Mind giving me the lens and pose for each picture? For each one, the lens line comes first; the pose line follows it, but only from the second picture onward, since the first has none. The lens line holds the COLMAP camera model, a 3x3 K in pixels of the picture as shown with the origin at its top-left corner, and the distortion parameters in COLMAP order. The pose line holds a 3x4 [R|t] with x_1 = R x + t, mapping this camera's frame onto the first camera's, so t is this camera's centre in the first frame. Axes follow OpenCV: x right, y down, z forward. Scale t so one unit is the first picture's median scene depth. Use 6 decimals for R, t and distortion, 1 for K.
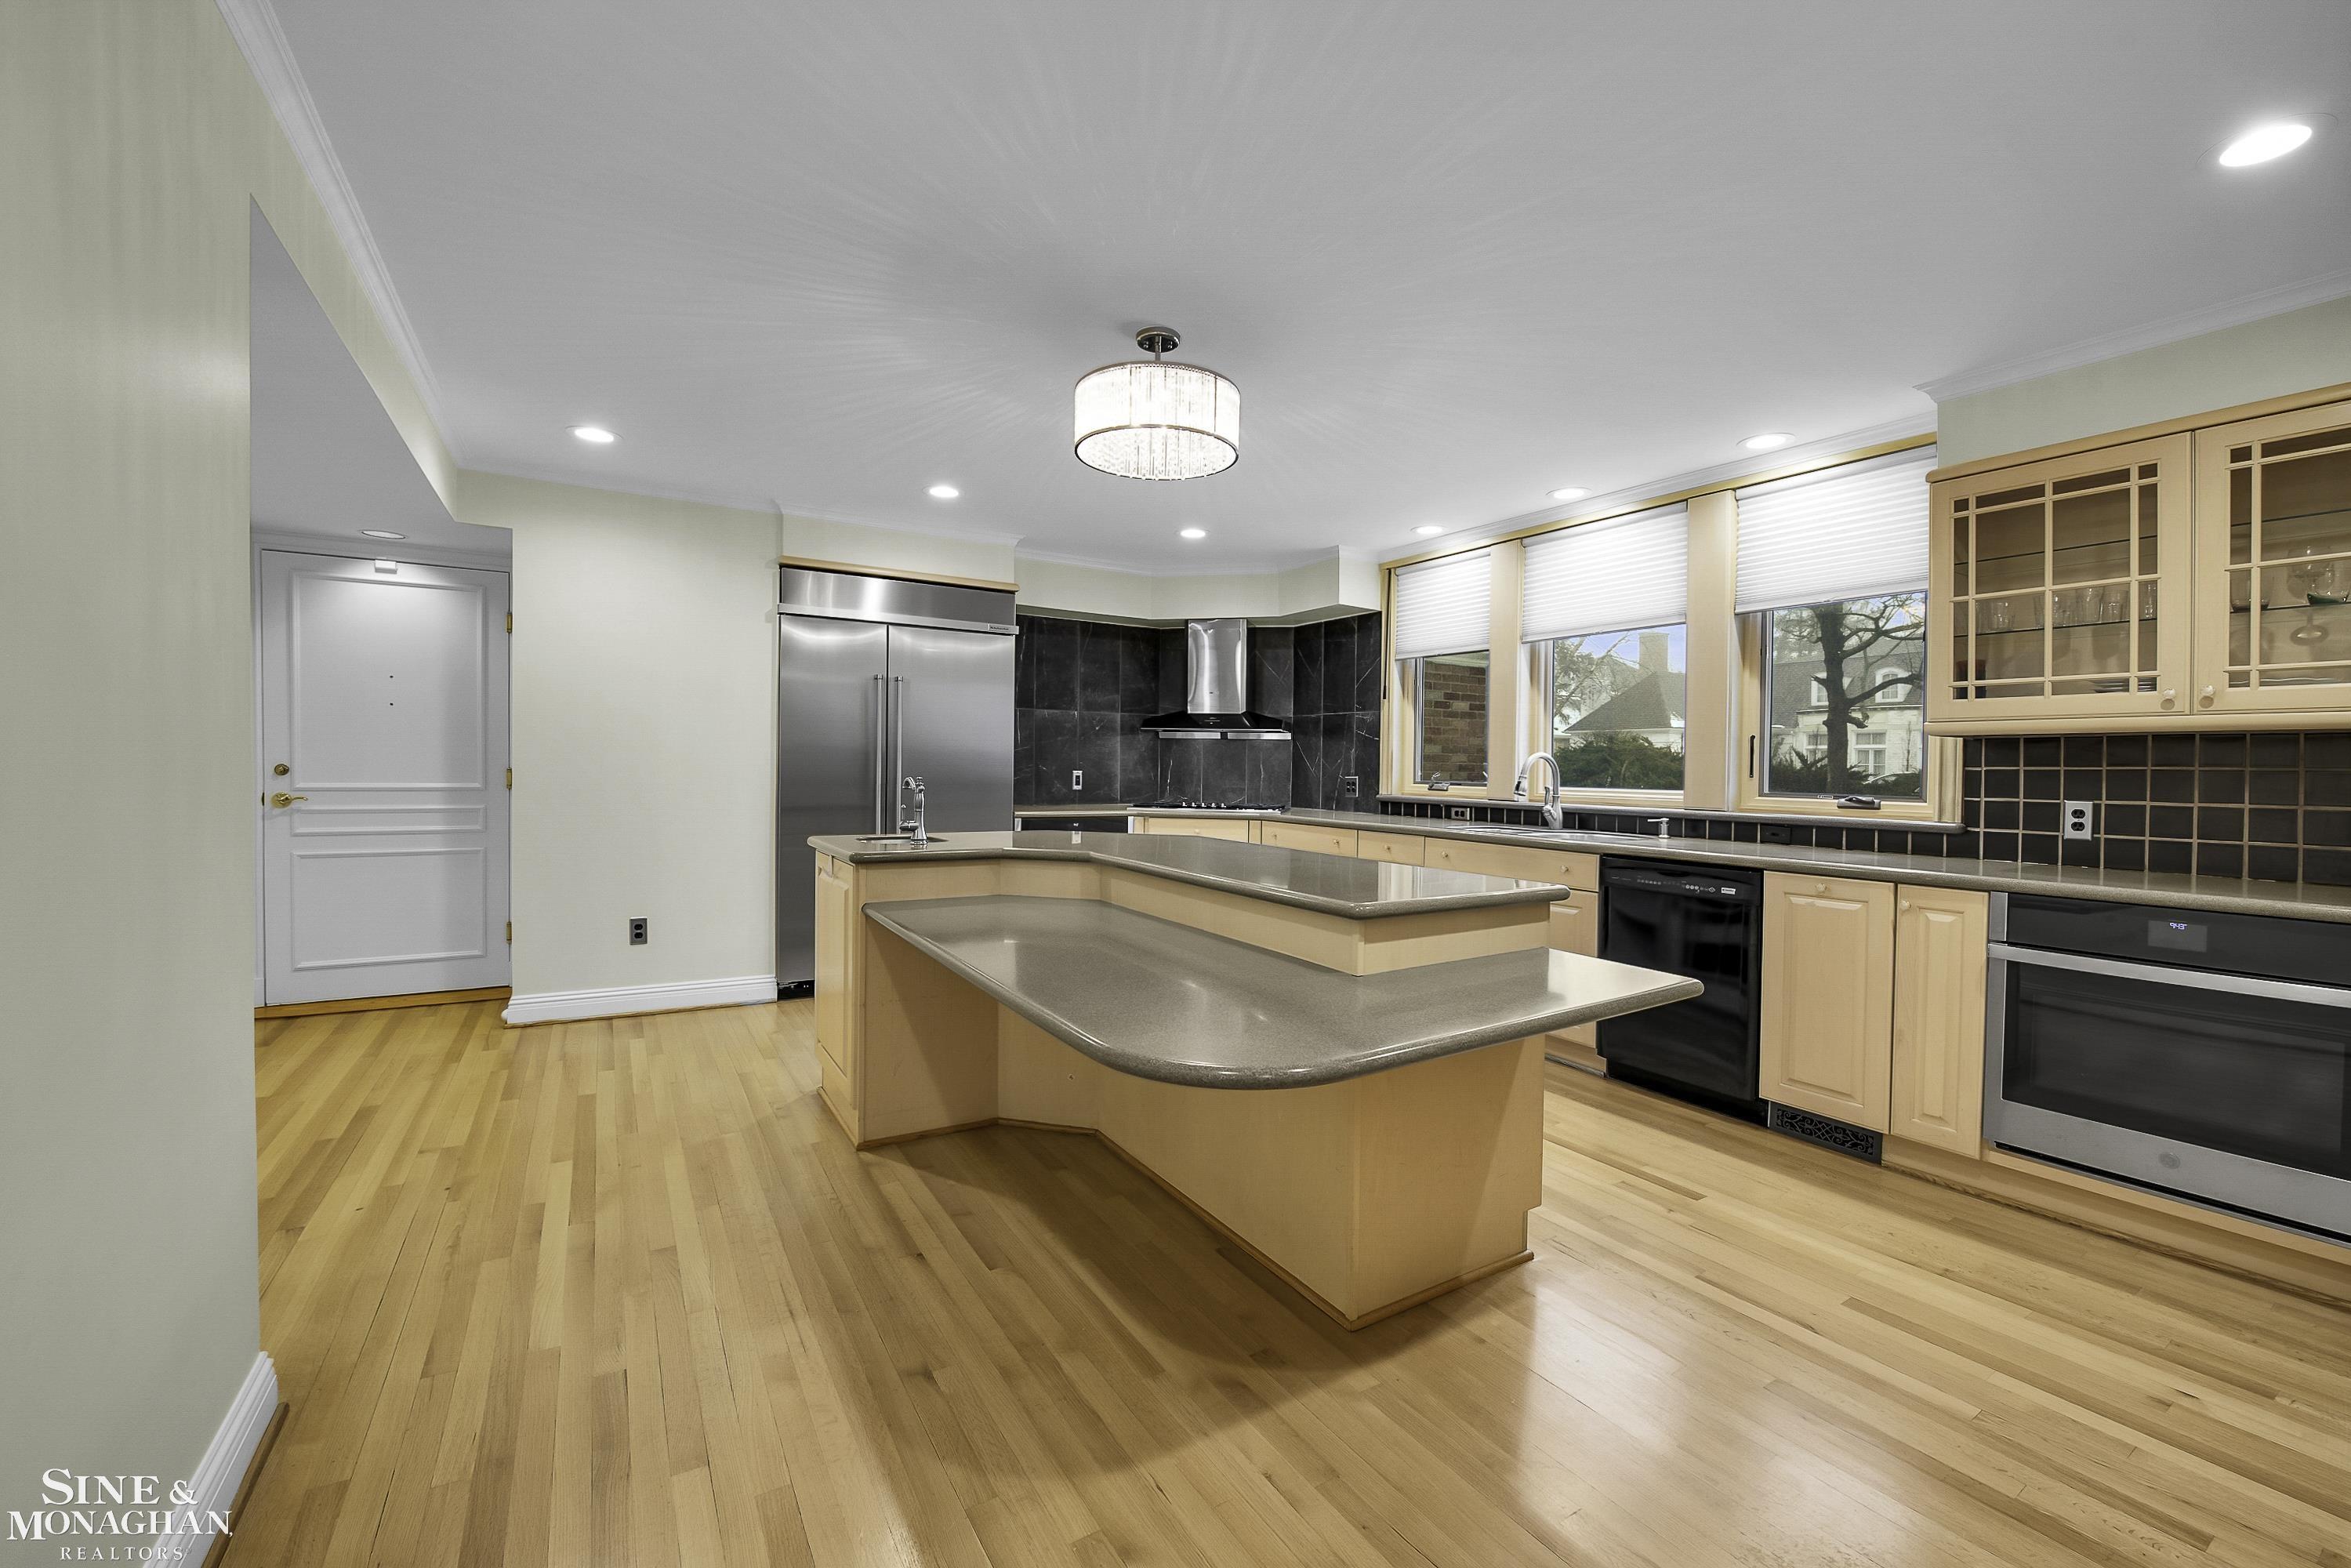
lens RADIAL K [[955.3, 0, 1179.7], [0, 955.3, 783.5], [0, 0, 1]] dist [-0.014765, -0.001344]
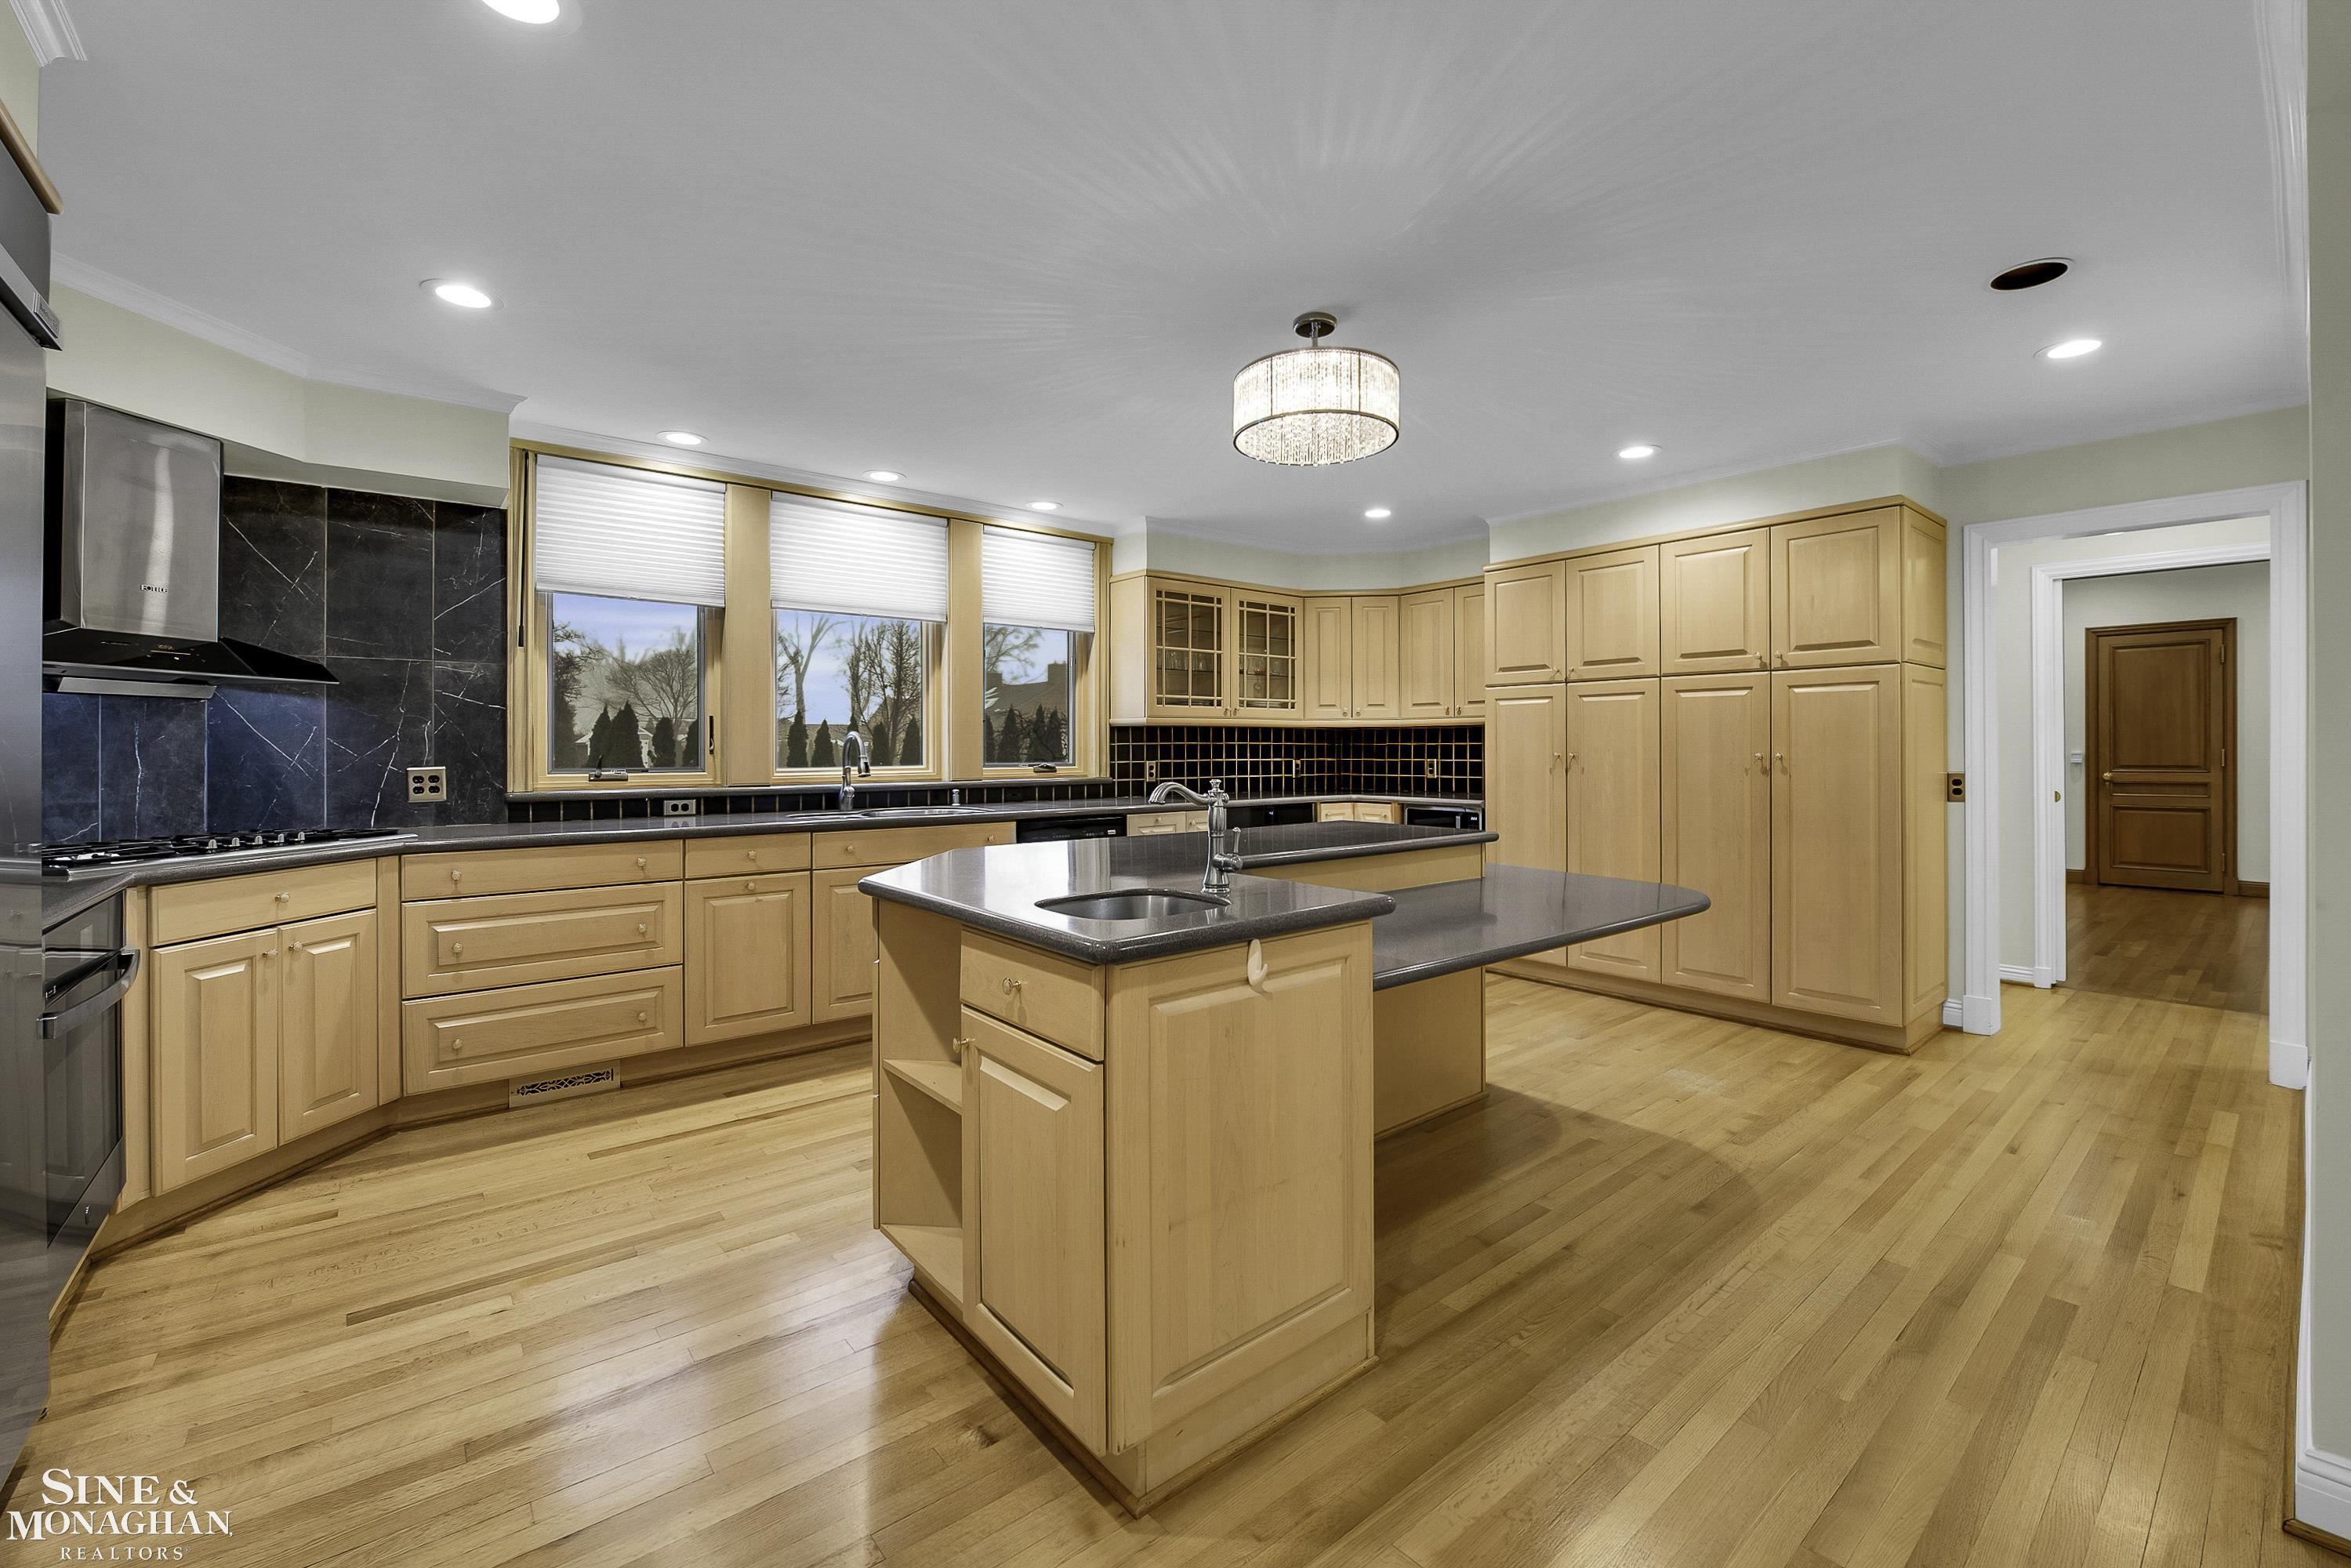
lens RADIAL K [[955.3, 0, 1177.1], [0, 955.3, 772.4], [0, 0, 1]] dist [-0.014765, -0.001344]
pose [[-0.136965, -0.042444, 0.989666, -0.940479], [0.018842, 0.998789, 0.045443, -0.044190], [-0.990397, 0.024872, -0.135999, 1.215851]]
